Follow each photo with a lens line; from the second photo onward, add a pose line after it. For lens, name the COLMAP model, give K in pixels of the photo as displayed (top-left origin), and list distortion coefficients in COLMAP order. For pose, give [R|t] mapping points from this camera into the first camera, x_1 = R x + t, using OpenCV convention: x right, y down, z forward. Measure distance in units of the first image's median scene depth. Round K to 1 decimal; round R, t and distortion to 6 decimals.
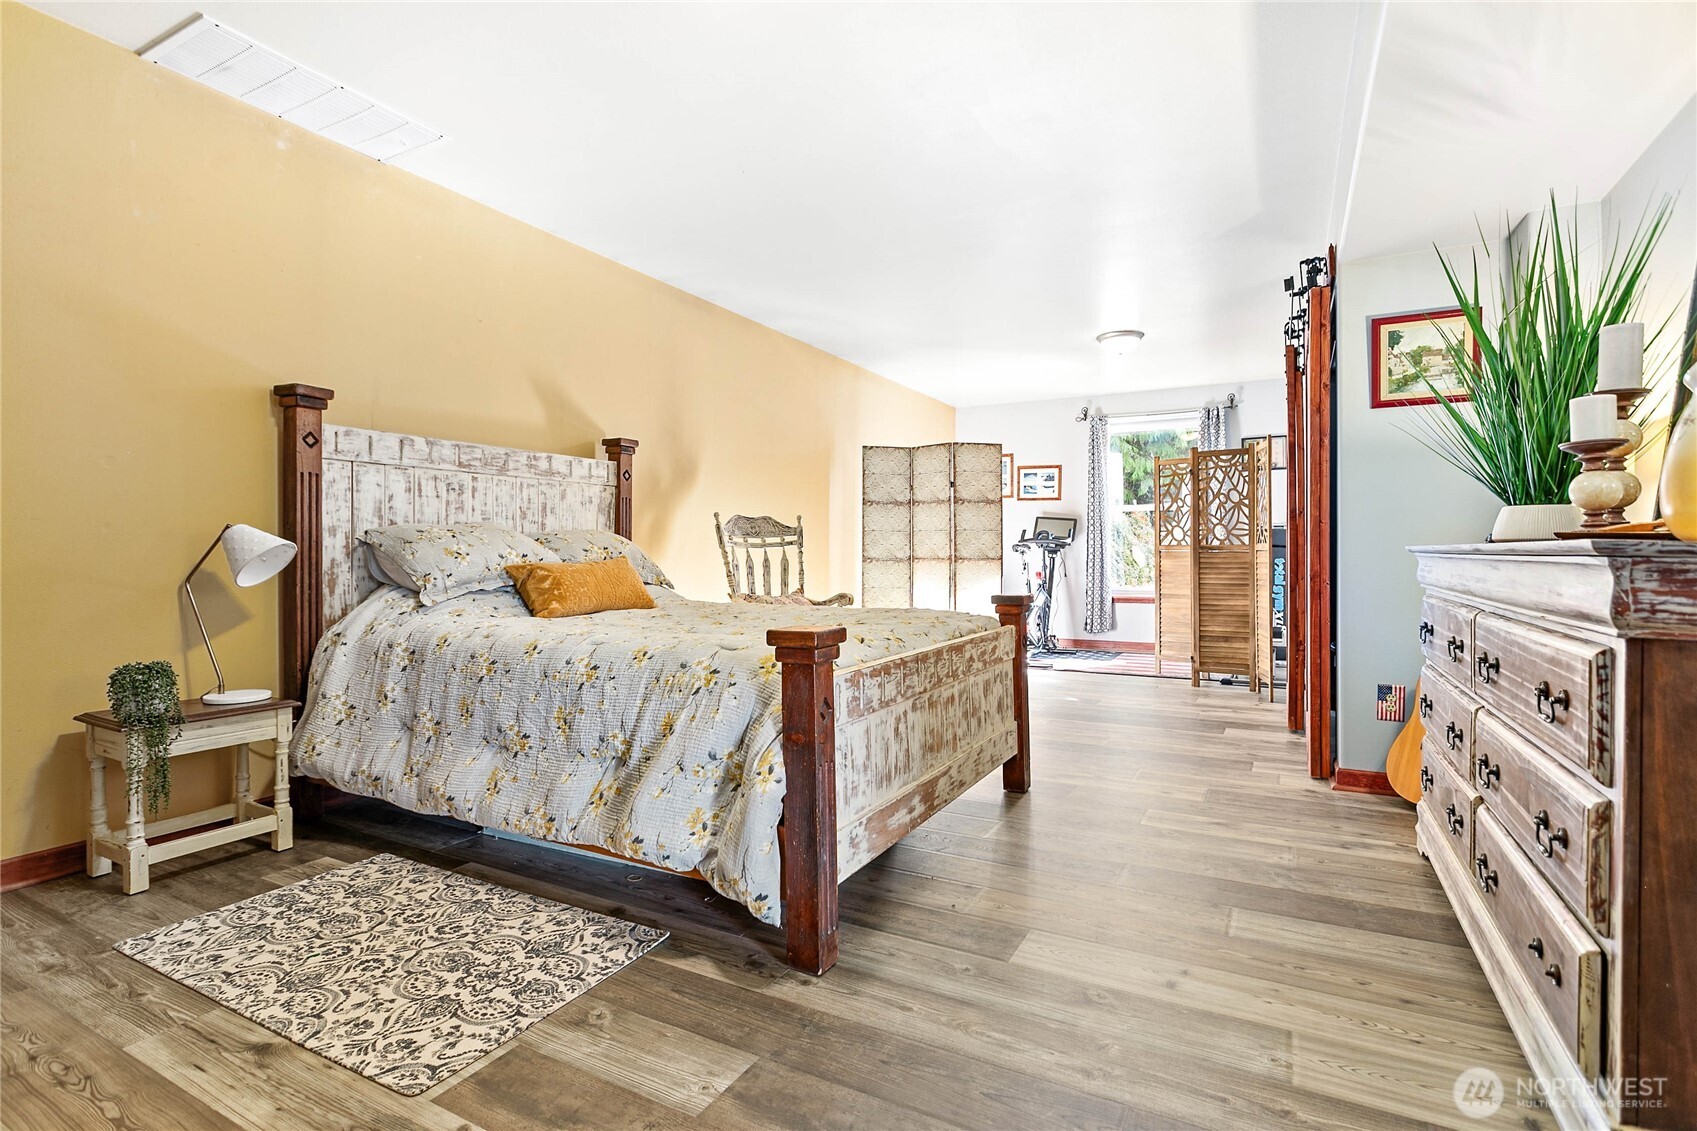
lens RADIAL K [[823.8, 0, 847.9], [0, 823.8, 559.8], [0, 0, 1]] dist [0.000098, 0.000027]
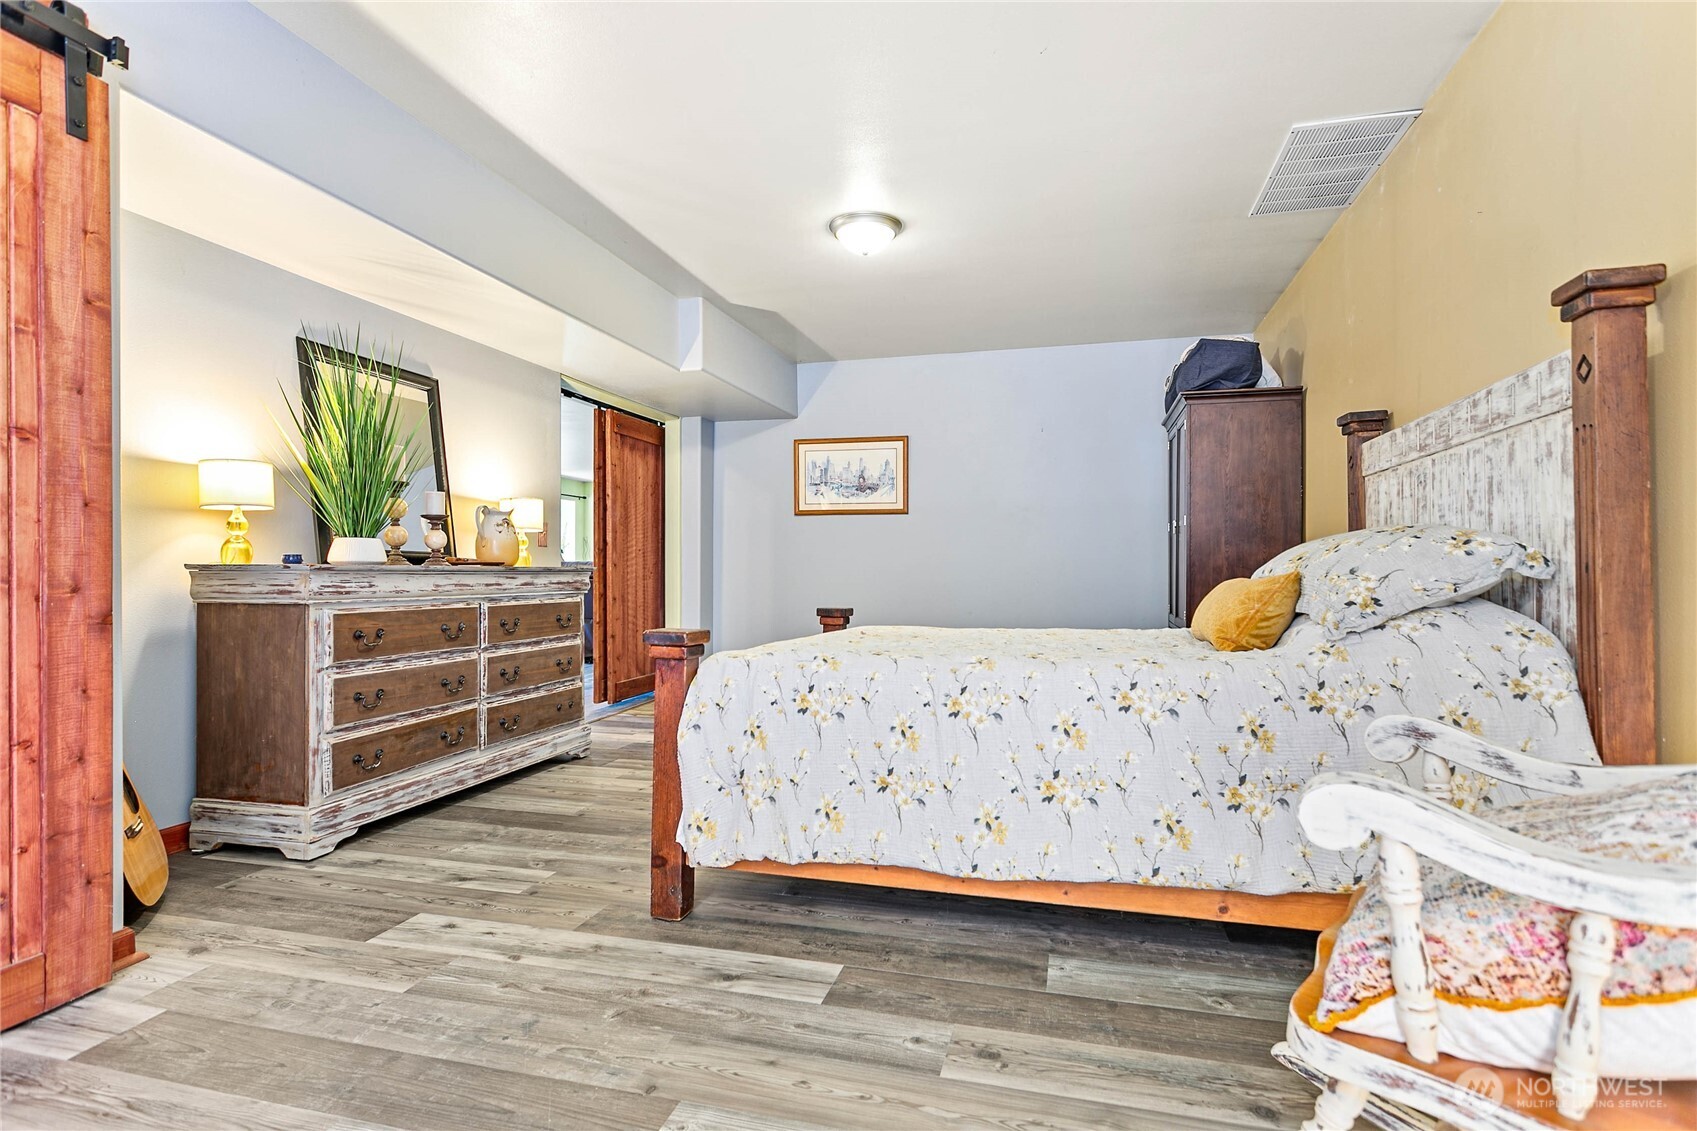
lens RADIAL K [[823.8, 0, 851.0], [0, 823.8, 563.9], [0, 0, 1]] dist [0.000098, 0.000027]
pose [[-0.971926, 0.003125, -0.235267, 0.259938], [0.002471, 0.999992, 0.003072, -0.016031], [0.235275, 0.002404, -0.971926, 1.990809]]
